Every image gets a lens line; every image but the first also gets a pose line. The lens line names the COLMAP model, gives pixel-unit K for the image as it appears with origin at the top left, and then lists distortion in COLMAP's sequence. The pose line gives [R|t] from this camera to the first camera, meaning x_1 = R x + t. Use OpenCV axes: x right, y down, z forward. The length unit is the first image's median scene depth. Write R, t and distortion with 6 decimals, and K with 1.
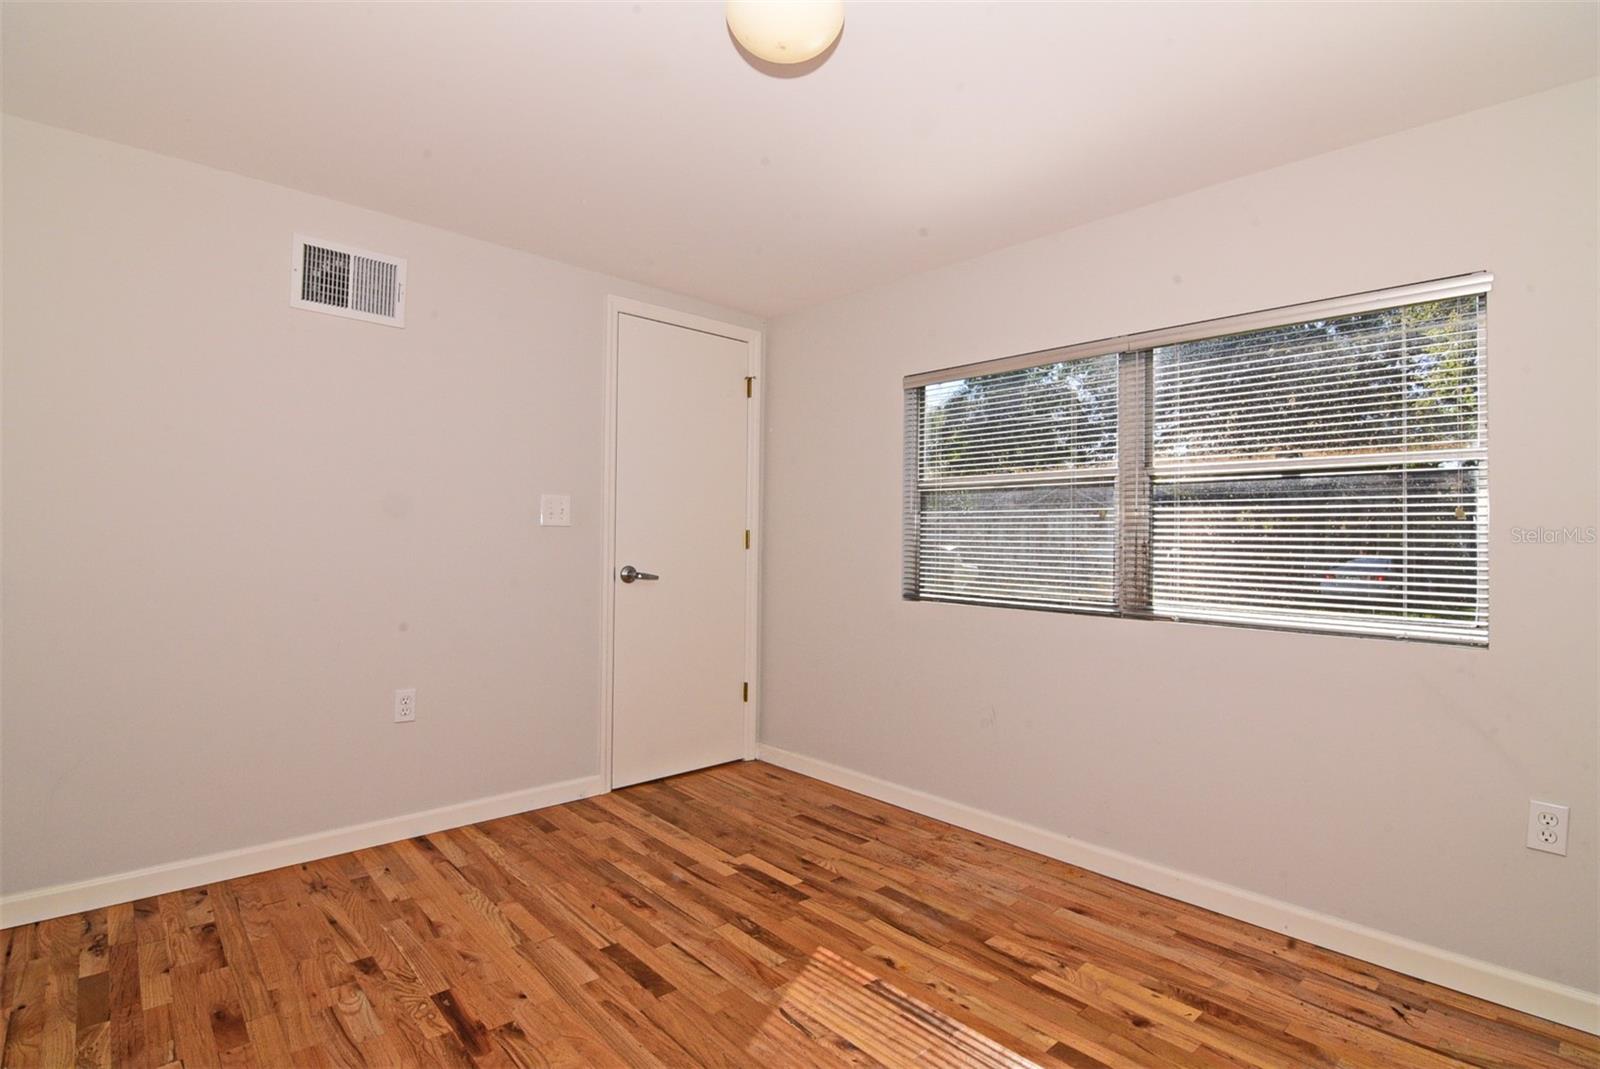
lens RADIAL K [[771.4, 0, 798.1], [0, 771.4, 536.3], [0, 0, 1]] dist [-0.008560, -0.004557]
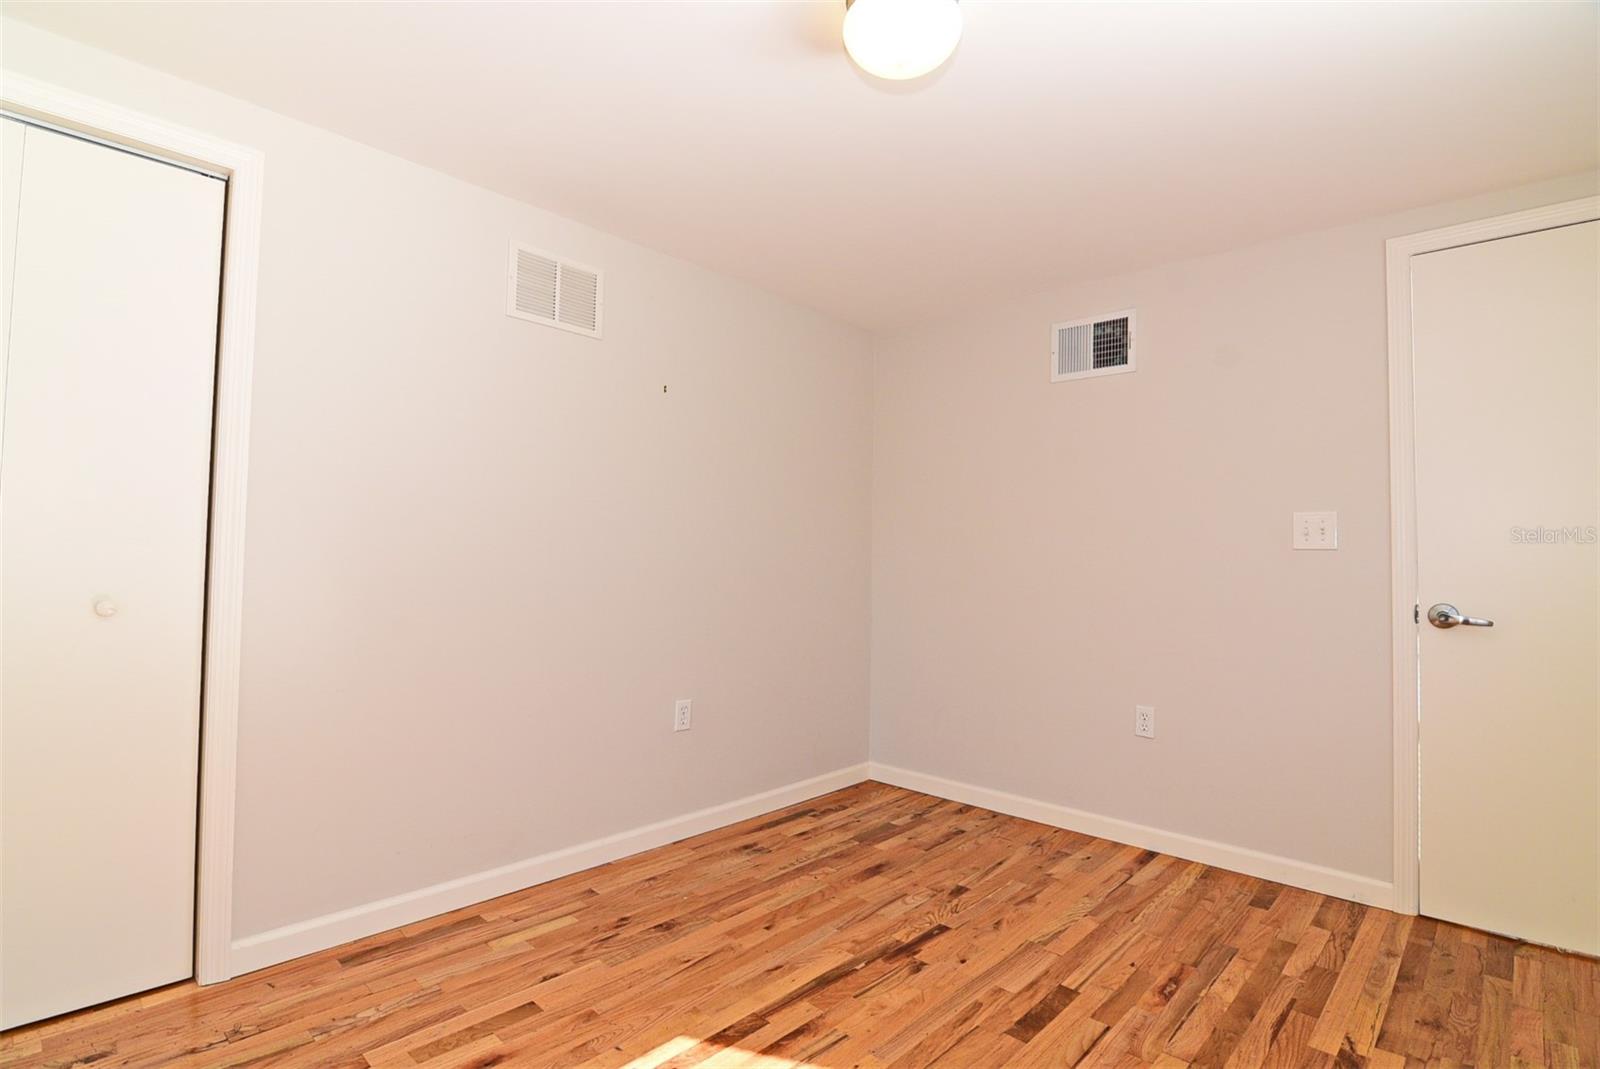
lens RADIAL K [[771.4, 0, 801.5], [0, 771.4, 541.2], [0, 0, 1]] dist [-0.008560, -0.004557]
pose [[0.088053, -0.034139, -0.995531, 0.613114], [-0.005764, 0.999378, -0.034781, 0.012409], [0.996099, 0.008801, 0.087801, 0.514763]]
